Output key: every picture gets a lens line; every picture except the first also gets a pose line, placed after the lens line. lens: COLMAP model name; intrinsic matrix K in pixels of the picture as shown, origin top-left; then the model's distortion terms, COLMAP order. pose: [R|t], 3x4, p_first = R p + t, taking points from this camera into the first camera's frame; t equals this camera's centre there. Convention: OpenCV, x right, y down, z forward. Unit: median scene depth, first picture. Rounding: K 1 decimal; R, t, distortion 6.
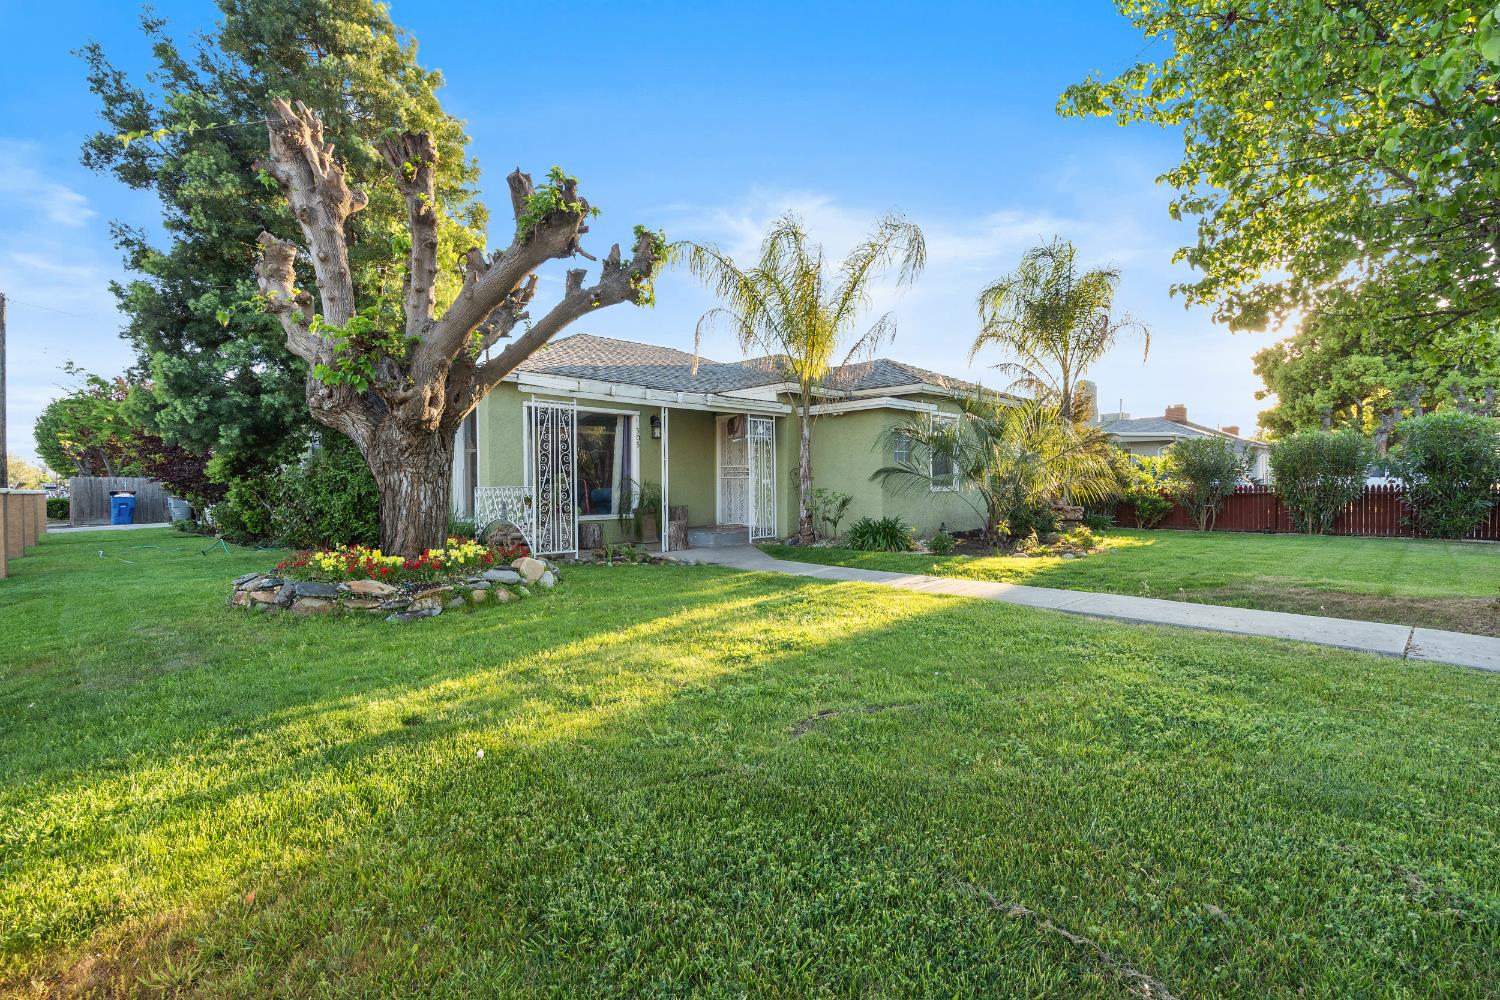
lens RADIAL K [[691.3, 0, 765.4], [0, 691.3, 491.7], [0, 0, 1]] dist [-0.004781, 0.001642]
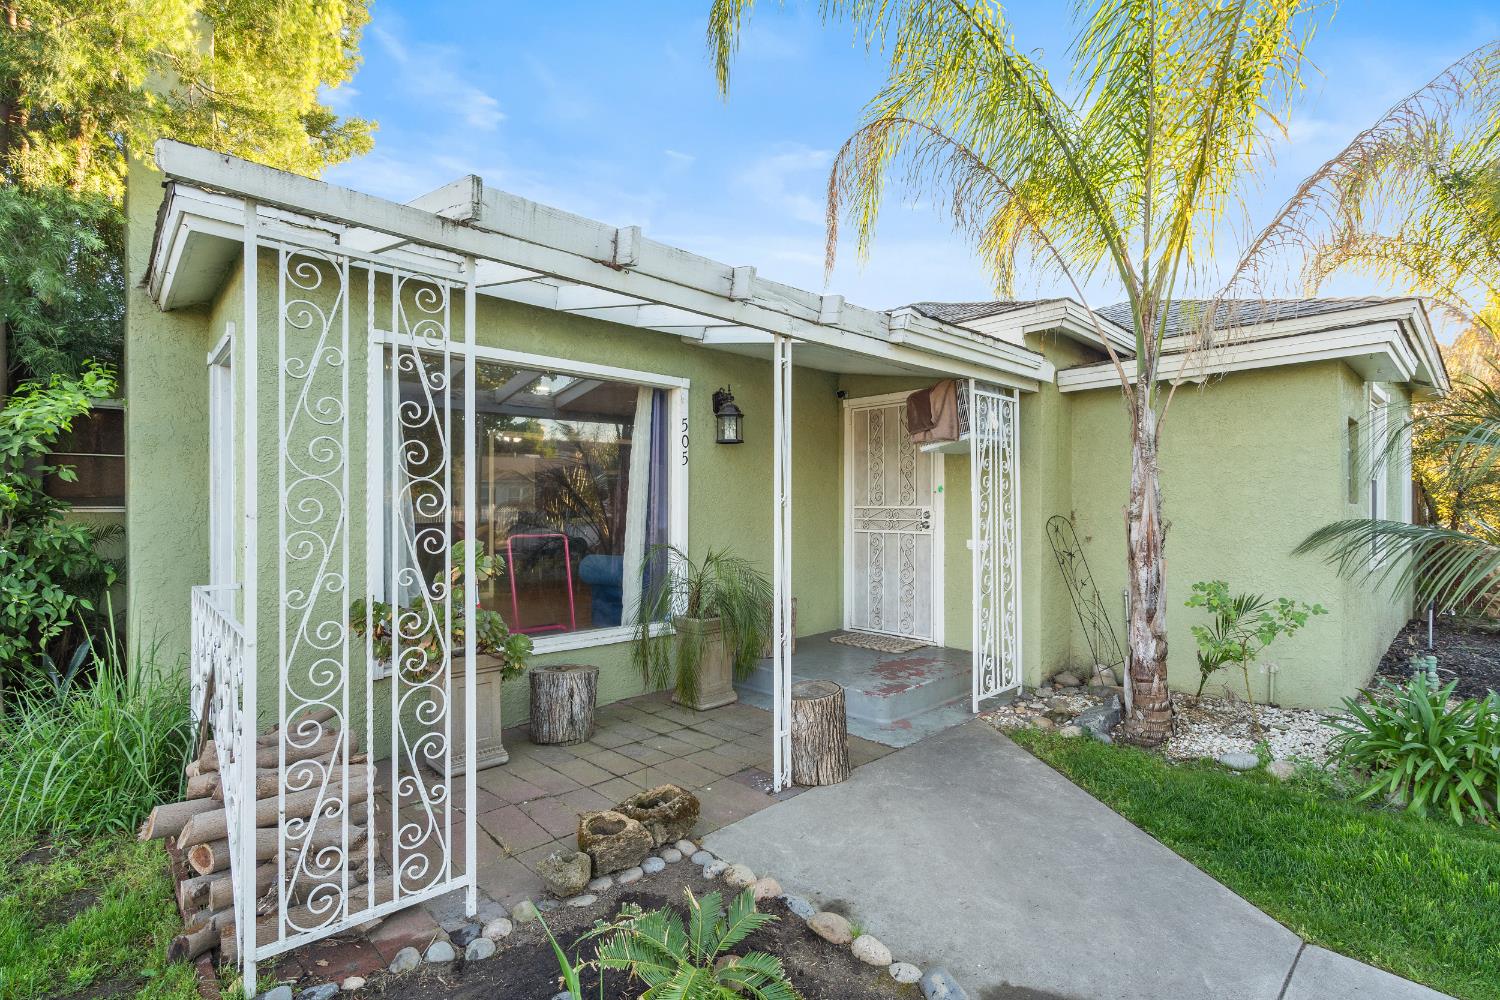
lens RADIAL K [[691.3, 0, 738.5], [0, 691.3, 505.6], [0, 0, 1]] dist [-0.004781, 0.001642]
pose [[0.997881, -0.000010, -0.065067, -0.126446], [-0.001112, 0.999851, -0.017204, -0.033695], [0.065058, 0.017240, 0.997733, 0.593160]]
